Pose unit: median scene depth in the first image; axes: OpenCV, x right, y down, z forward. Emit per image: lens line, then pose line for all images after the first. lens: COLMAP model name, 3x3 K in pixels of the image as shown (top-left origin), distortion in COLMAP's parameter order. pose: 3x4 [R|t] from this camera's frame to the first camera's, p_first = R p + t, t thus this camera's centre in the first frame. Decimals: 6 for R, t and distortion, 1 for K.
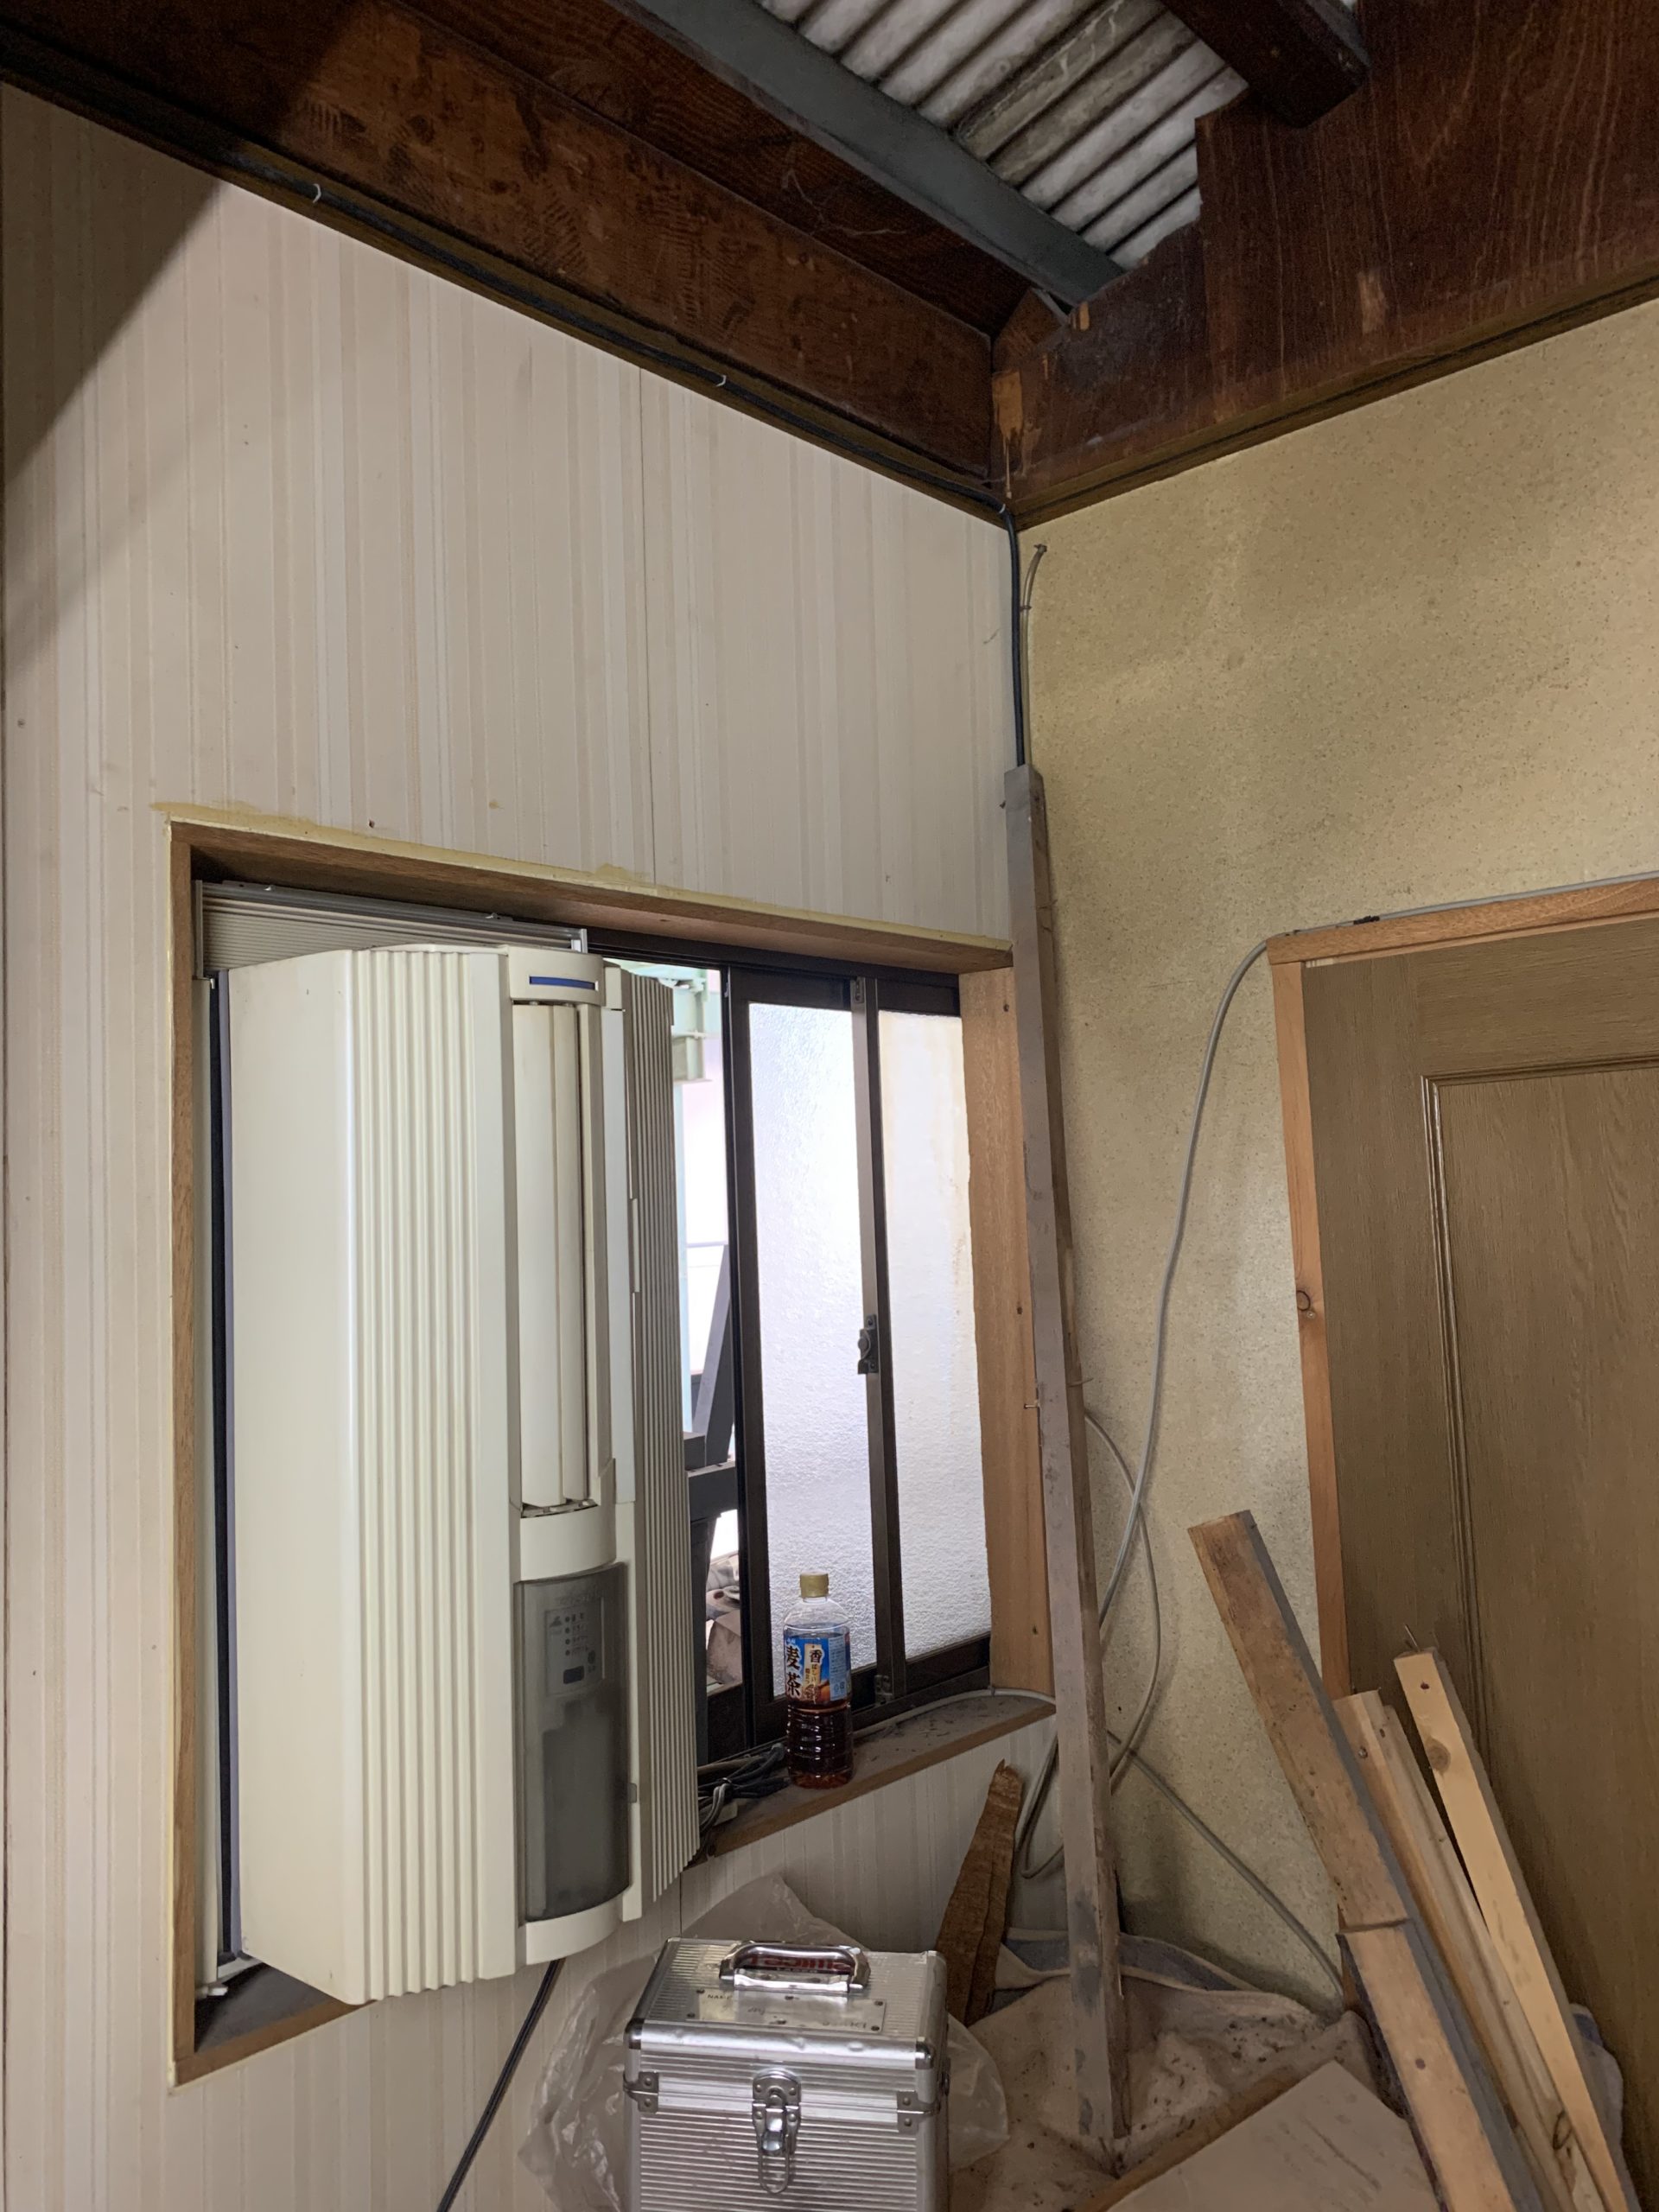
lens RADIAL K [[1674.9, 0, 827.8], [0, 1674.9, 1080.6], [0, 0, 1]] dist [0.035839, -0.026500]
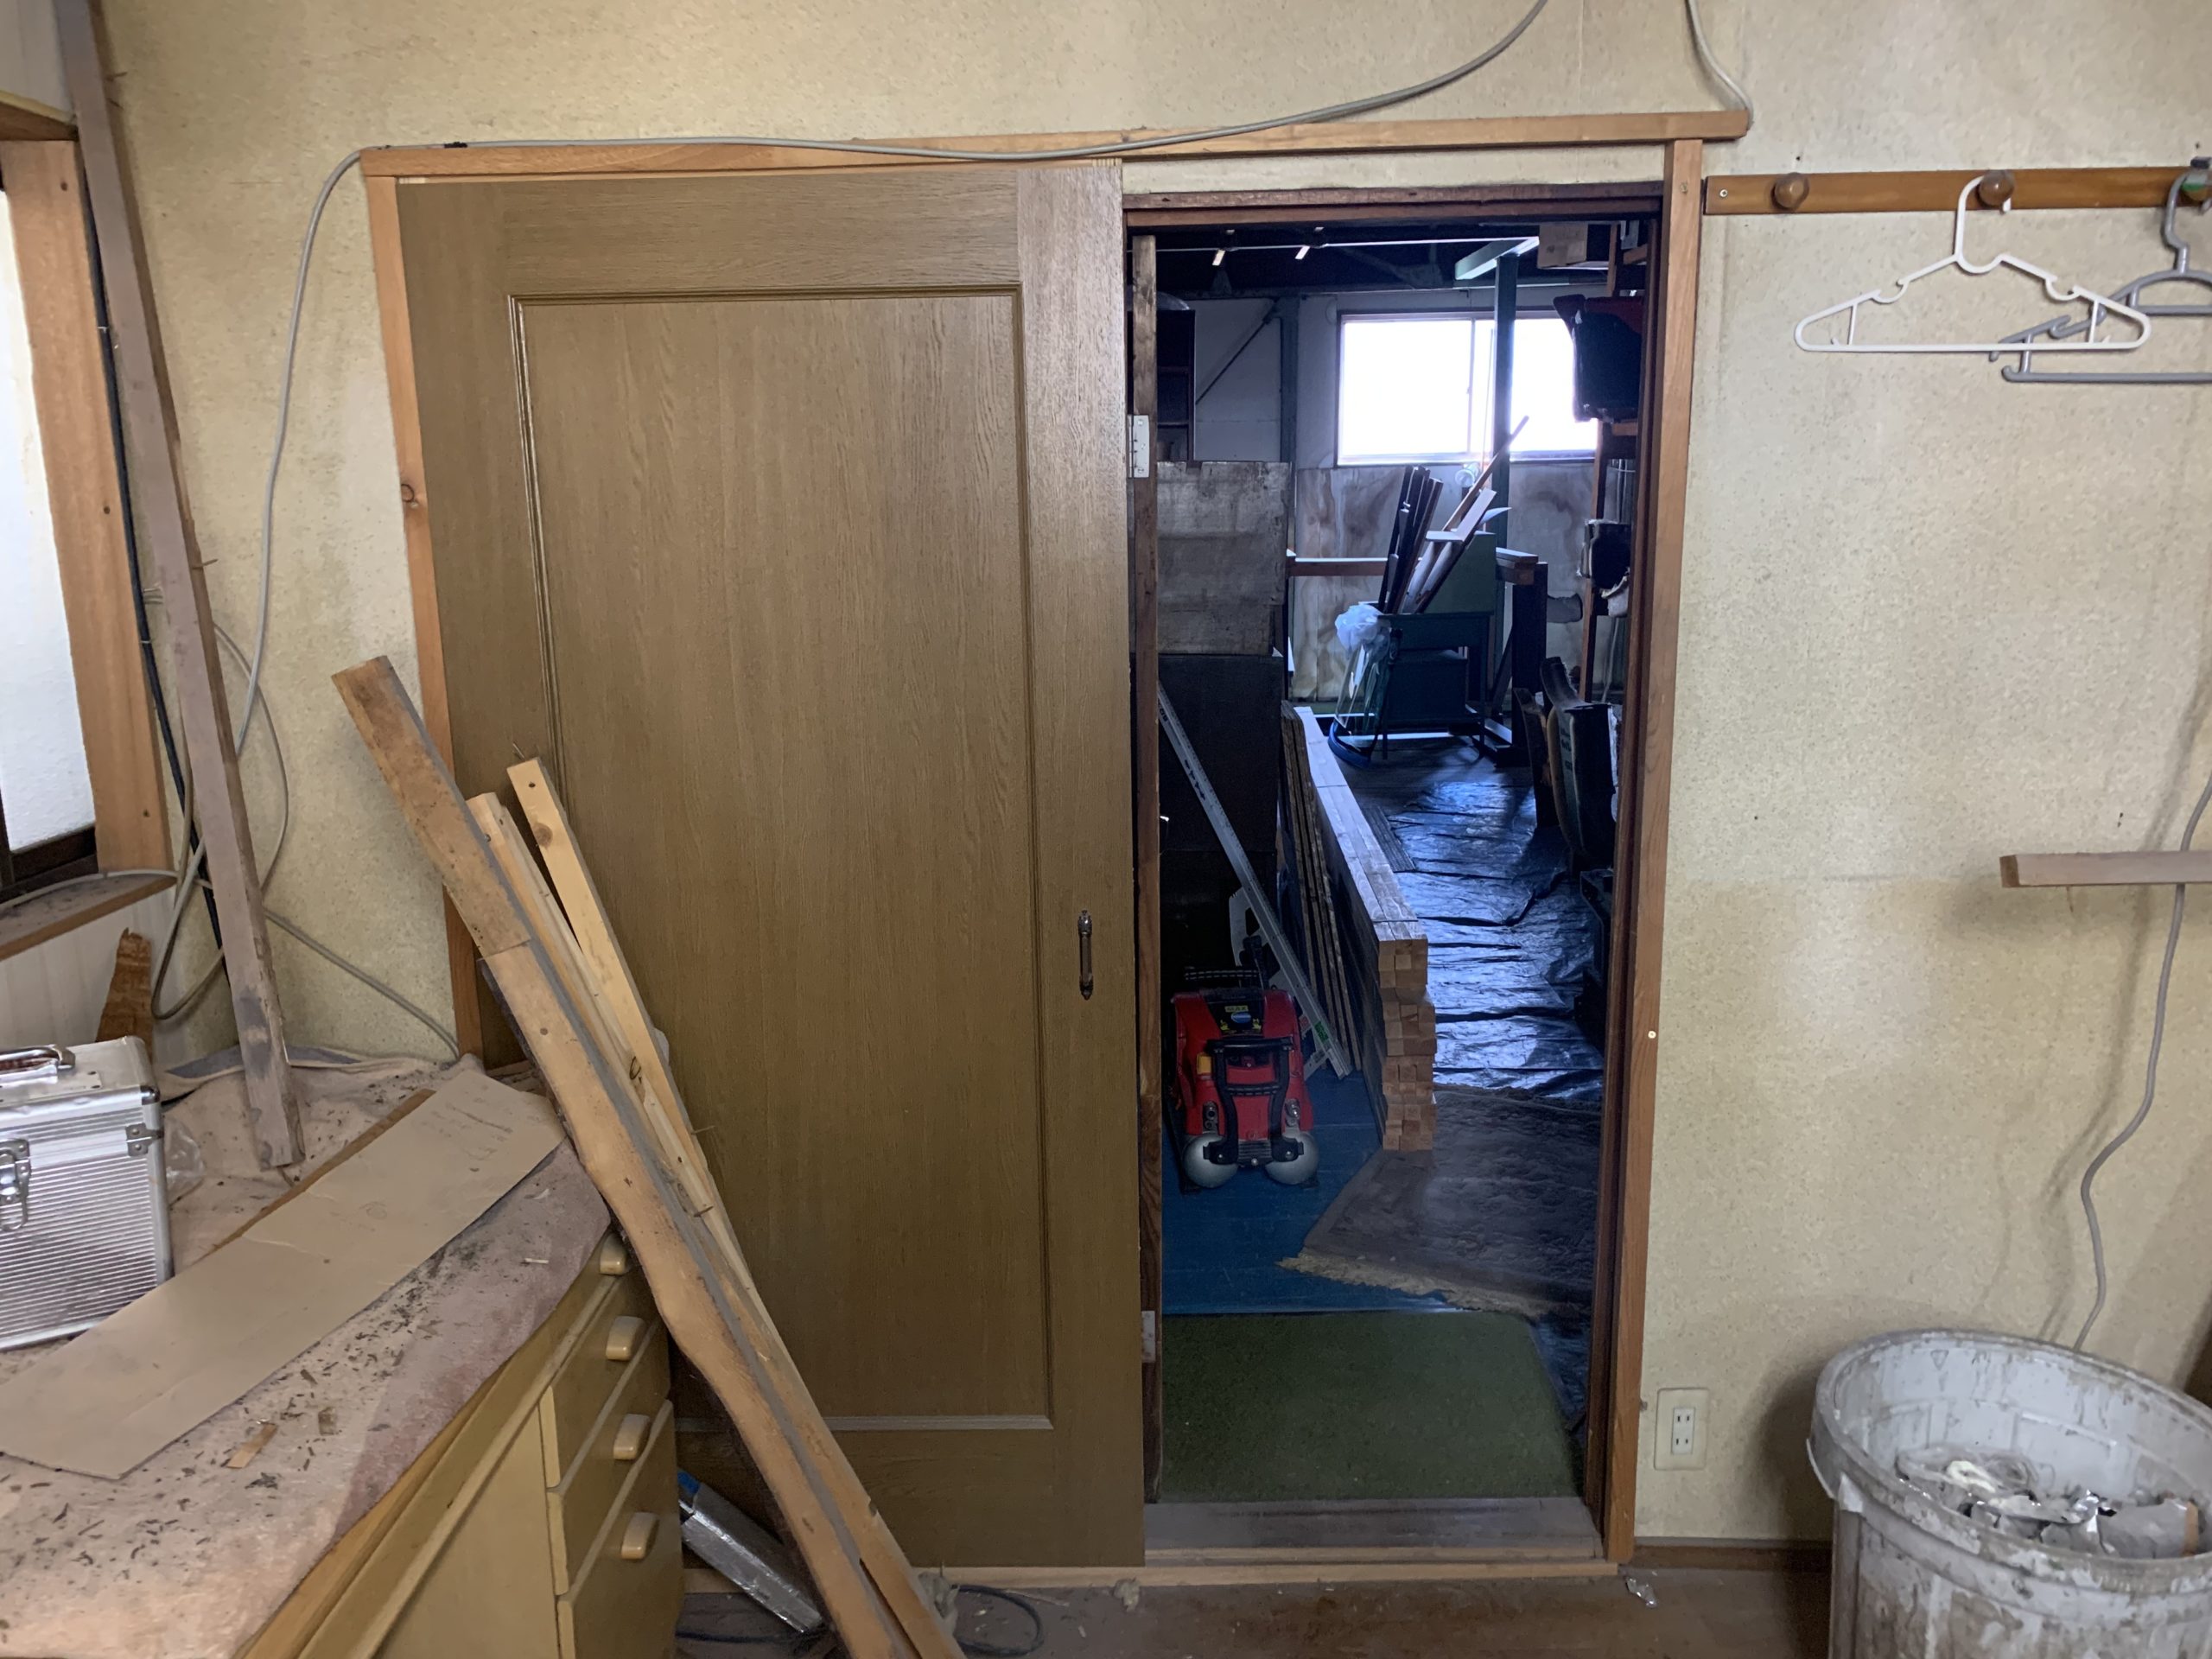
lens RADIAL K [[1652.3, 0, 1111.8], [0, 1652.3, 796.4], [0, 0, 1]] dist [-0.000014, -0.001996]
pose [[0.743393, -0.108251, 0.660037, -0.125688], [-0.066155, 0.970077, 0.233610, 0.038714], [-0.665575, -0.217329, 0.713987, -0.161720]]
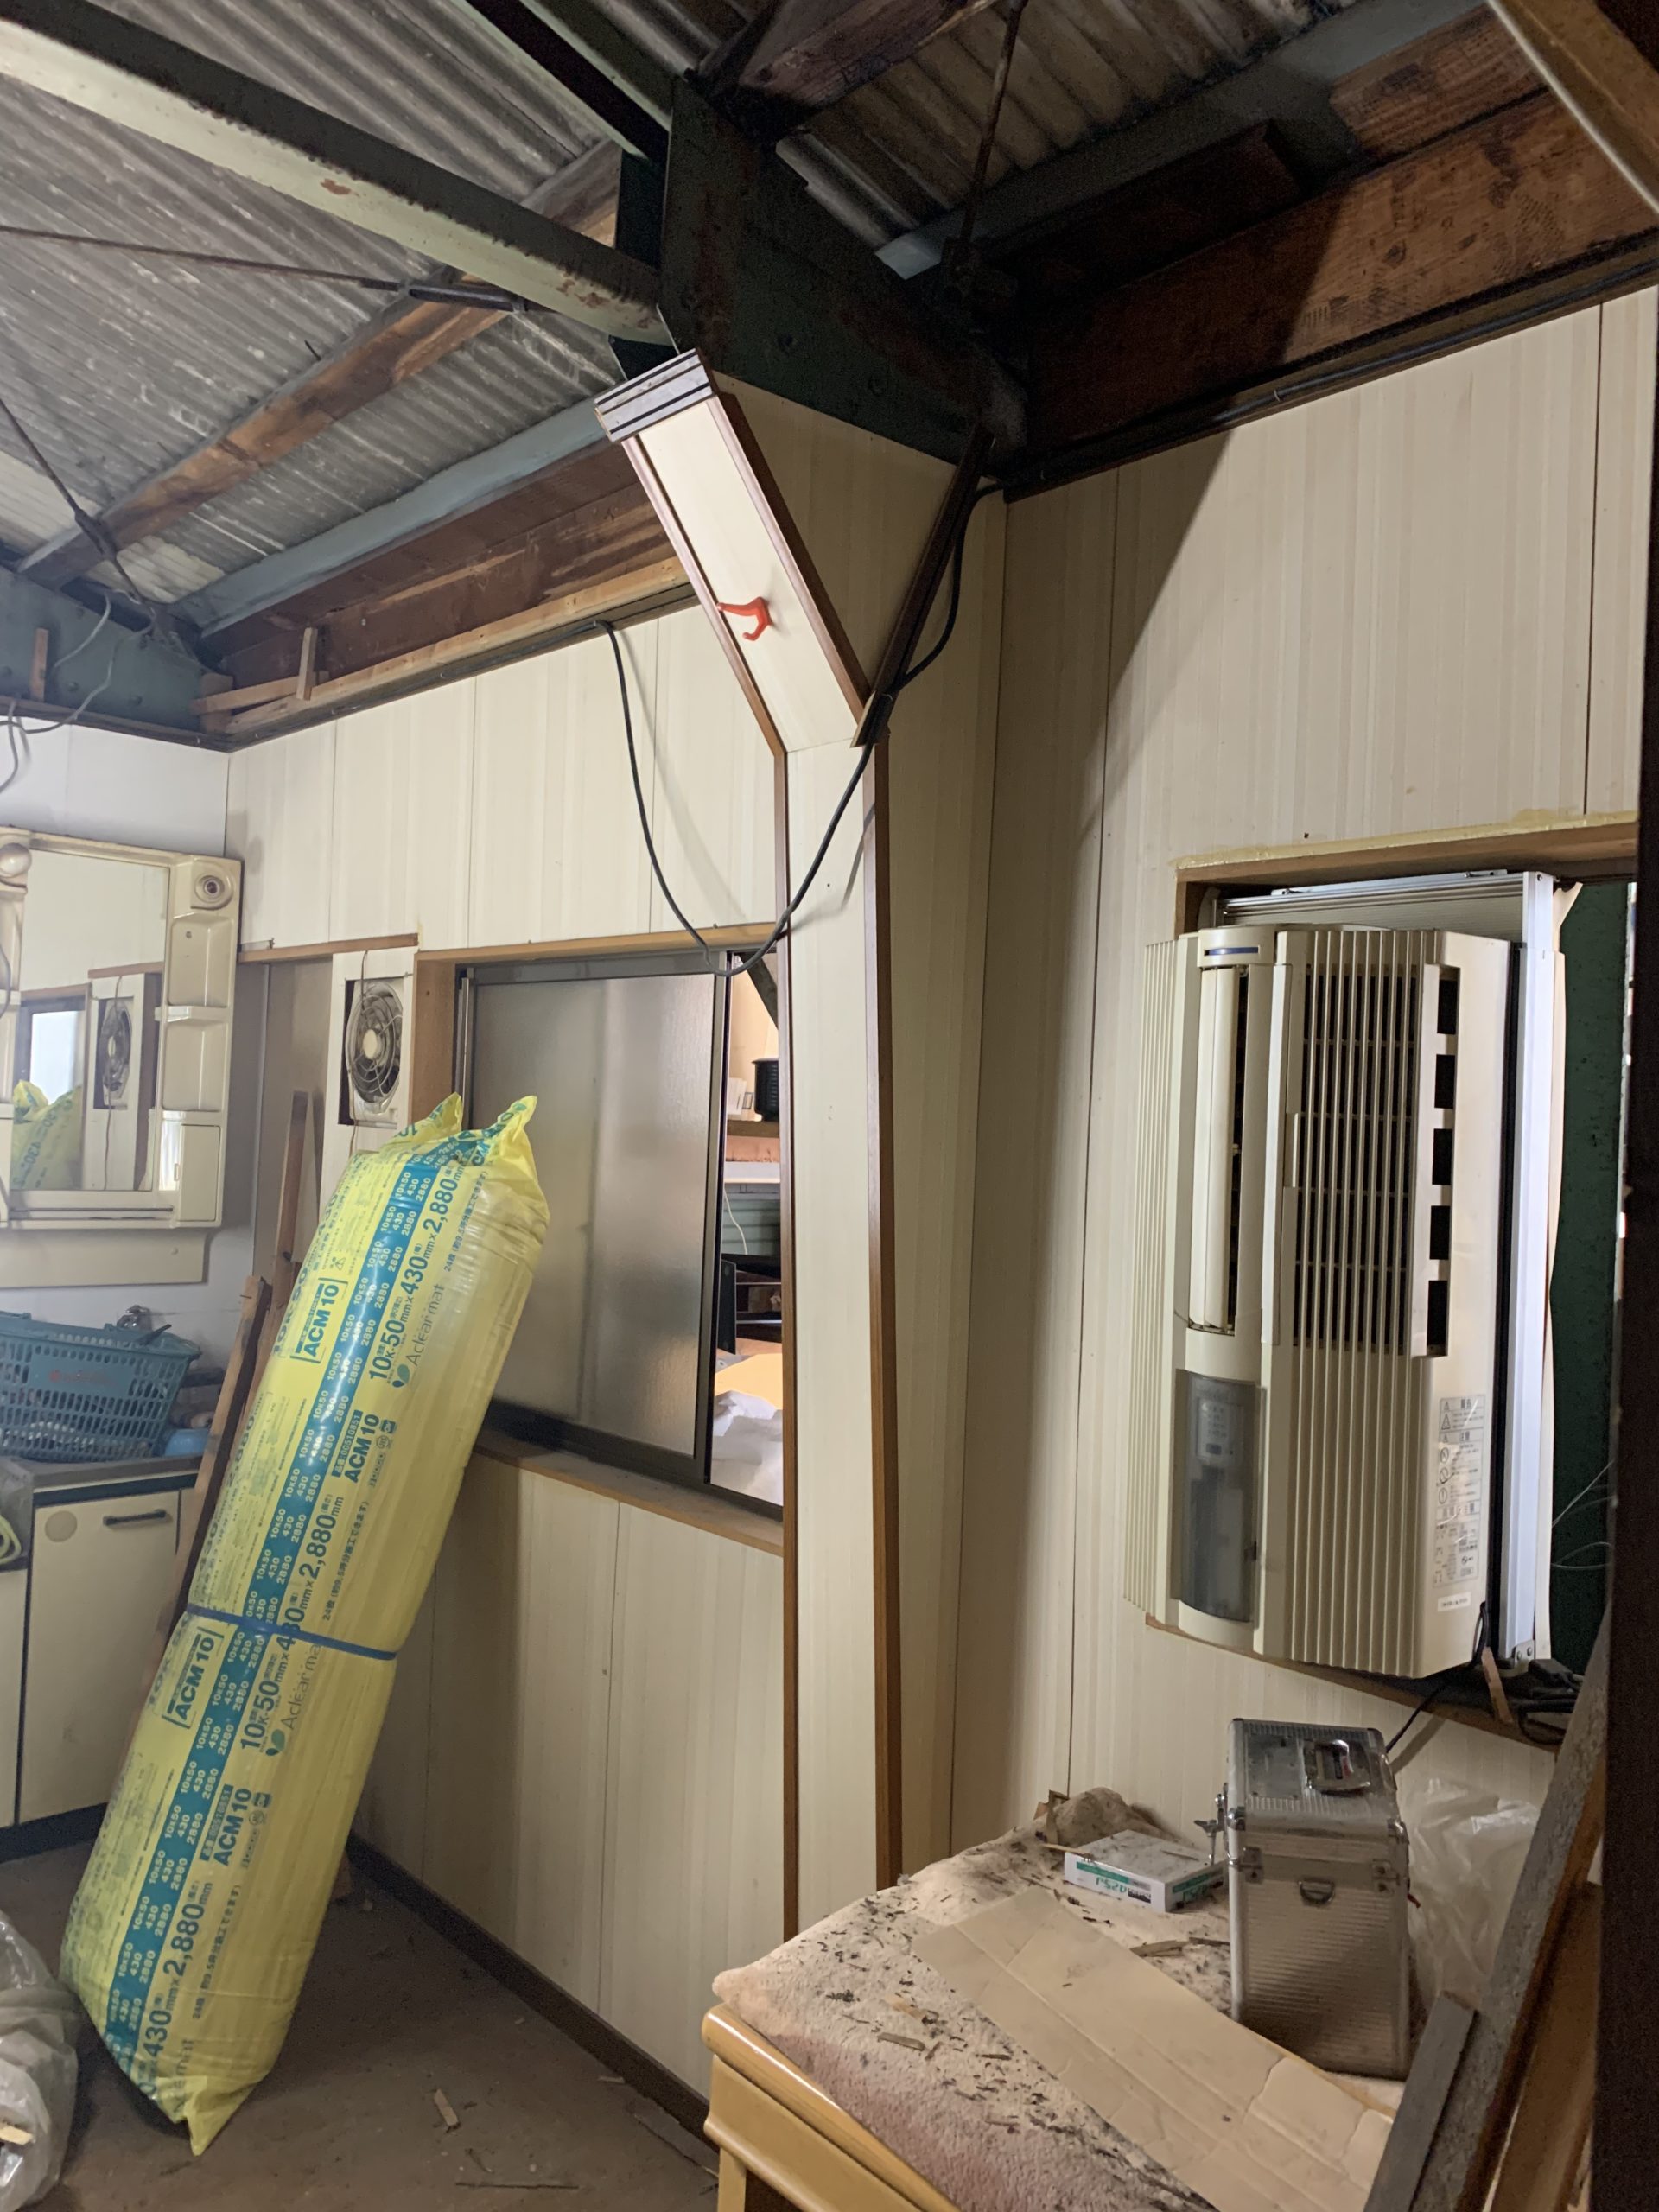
lens RADIAL K [[1652.3, 0, 838.7], [0, 1652.3, 1081.5], [0, 0, 1]] dist [-0.000014, -0.001996]
pose [[-0.084790, 0.009194, -0.996356, 0.816401], [0.044030, 0.999015, 0.005472, 0.017503], [0.995426, -0.043406, -0.085111, 0.537232]]
